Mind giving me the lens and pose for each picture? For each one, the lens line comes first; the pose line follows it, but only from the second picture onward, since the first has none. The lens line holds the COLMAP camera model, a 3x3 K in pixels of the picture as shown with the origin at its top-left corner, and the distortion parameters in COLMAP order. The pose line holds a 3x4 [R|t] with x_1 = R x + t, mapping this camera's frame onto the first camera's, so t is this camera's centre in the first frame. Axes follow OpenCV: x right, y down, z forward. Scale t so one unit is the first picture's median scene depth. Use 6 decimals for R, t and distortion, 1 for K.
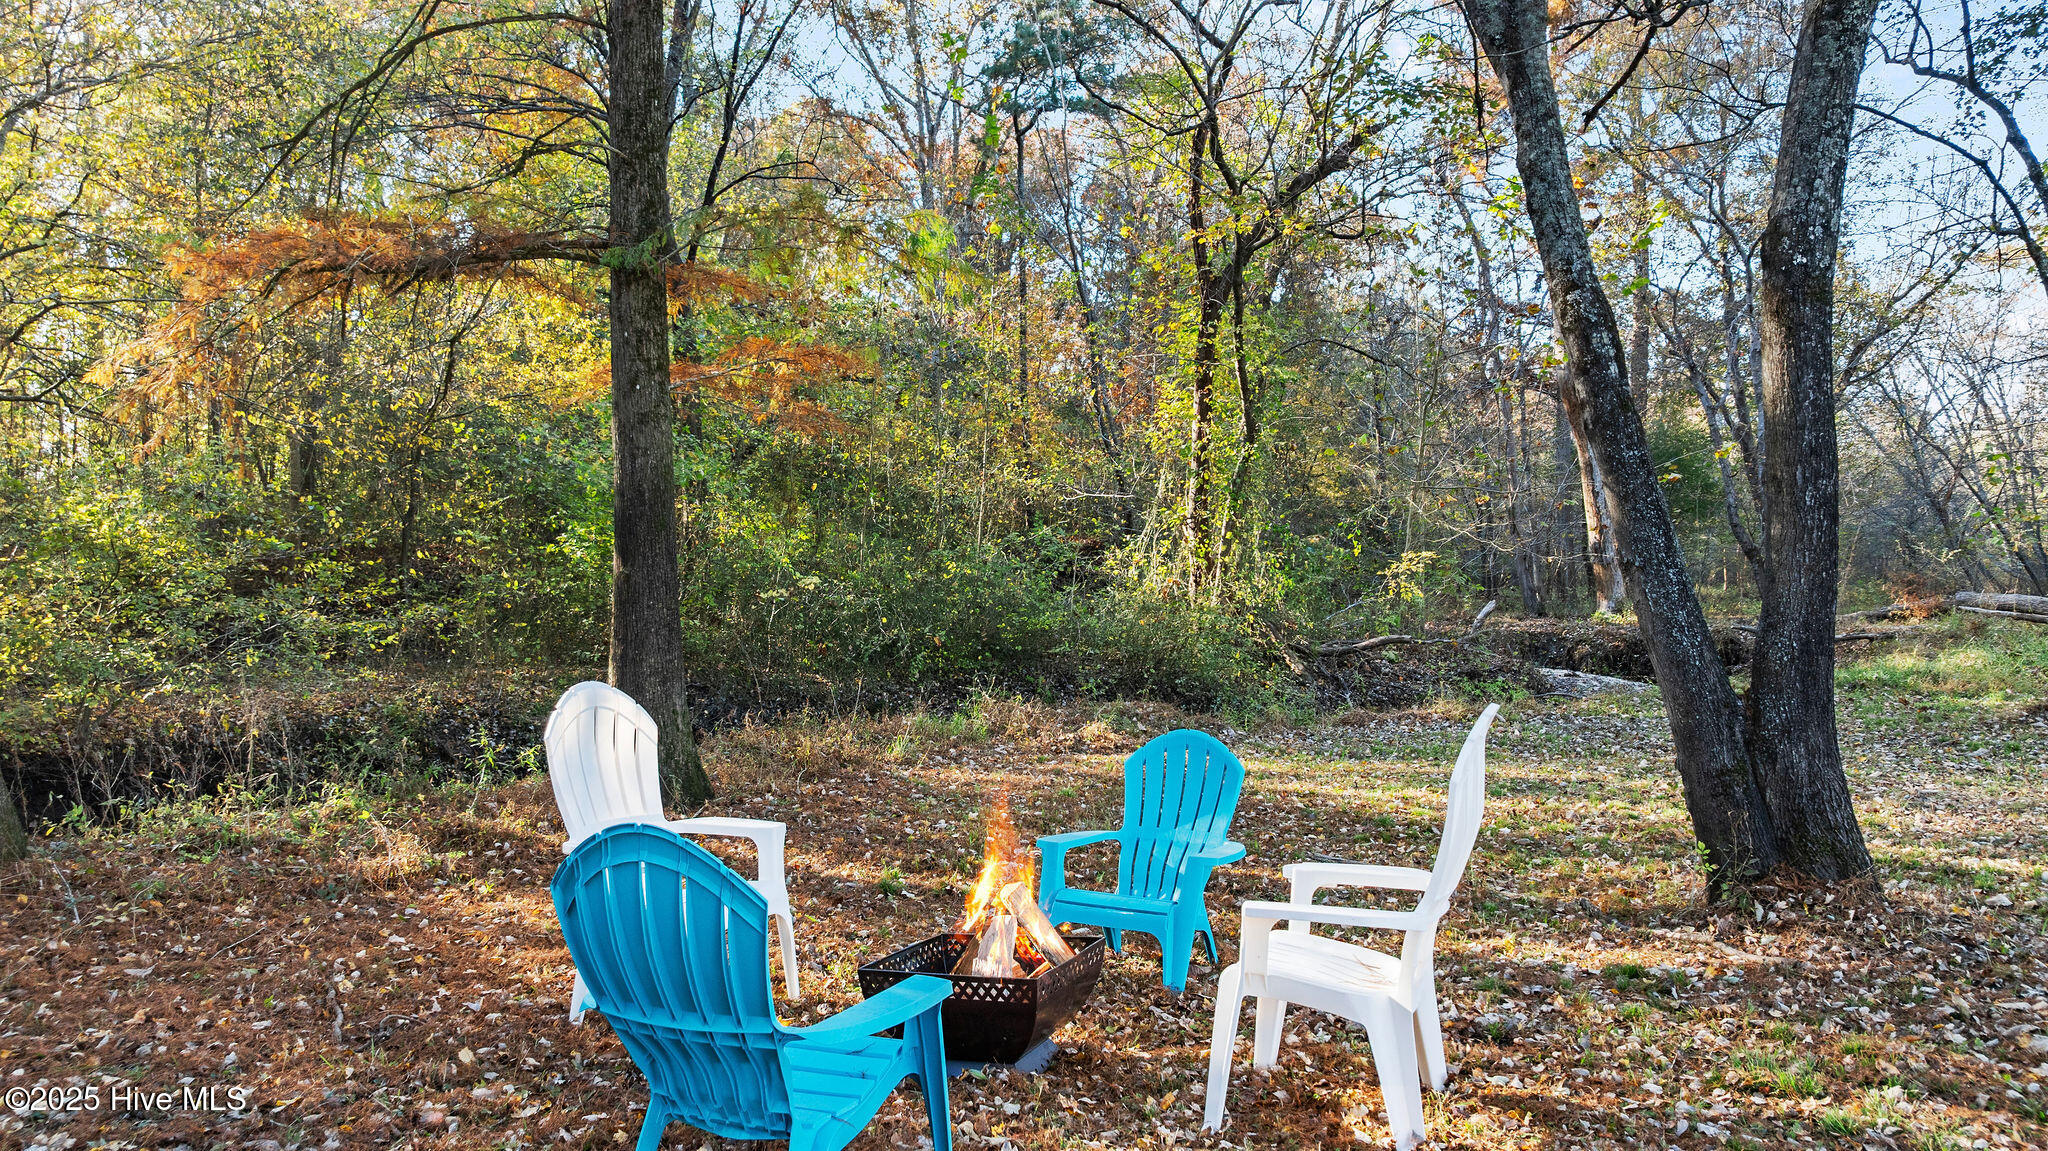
lens RADIAL K [[1460.0, 0, 1024.4], [0, 1460.0, 574.3], [0, 0, 1]] dist [-0.012937, 0.007329]
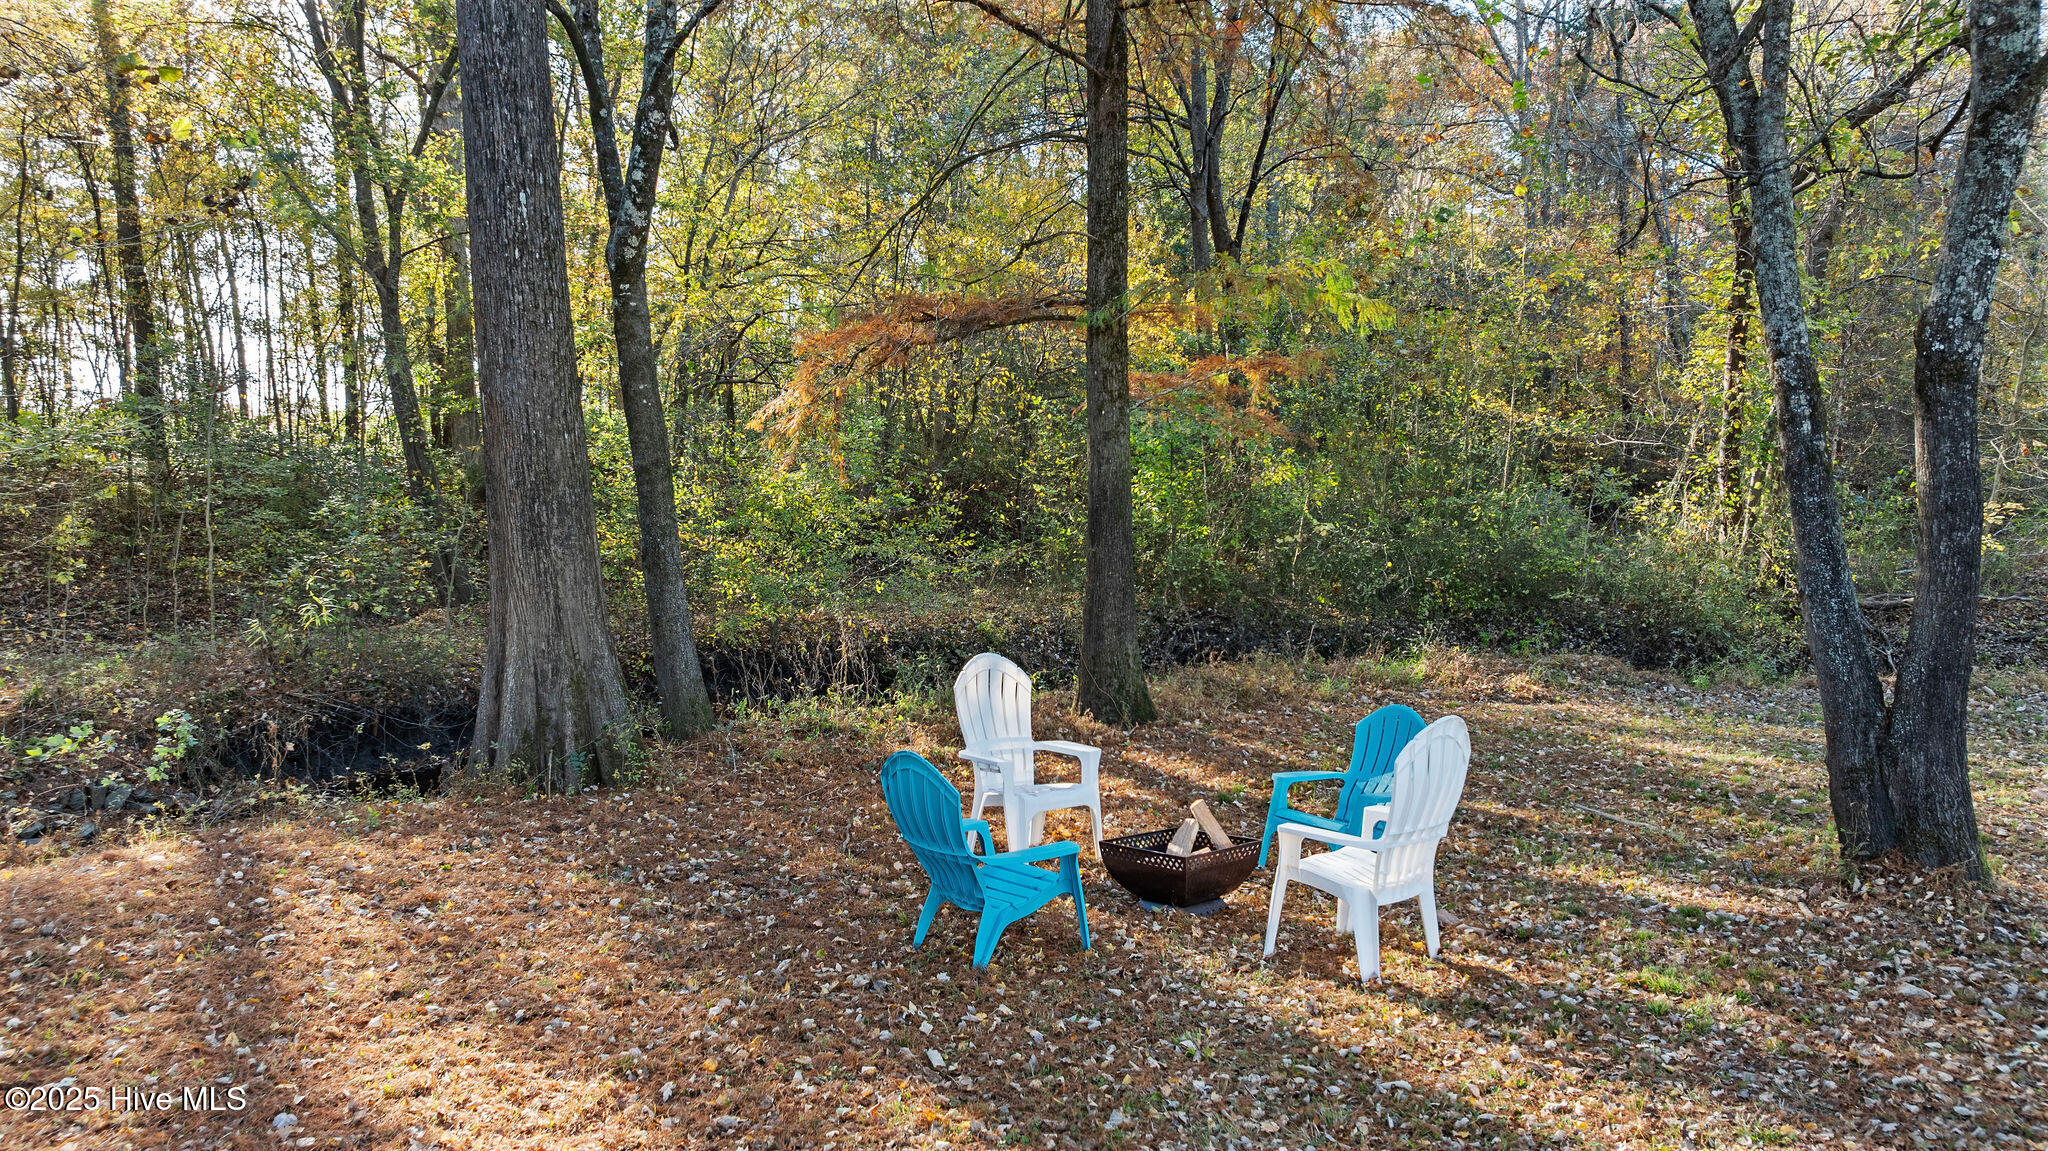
lens RADIAL K [[1460.0, 0, 1023.9], [0, 1460.0, 575.2], [0, 0, 1]] dist [-0.012937, 0.007329]
pose [[0.908009, 0.033952, -0.417572, 0.169403], [-0.005888, 0.997647, 0.068313, -0.050776], [0.418909, -0.059570, 0.906072, -0.184019]]
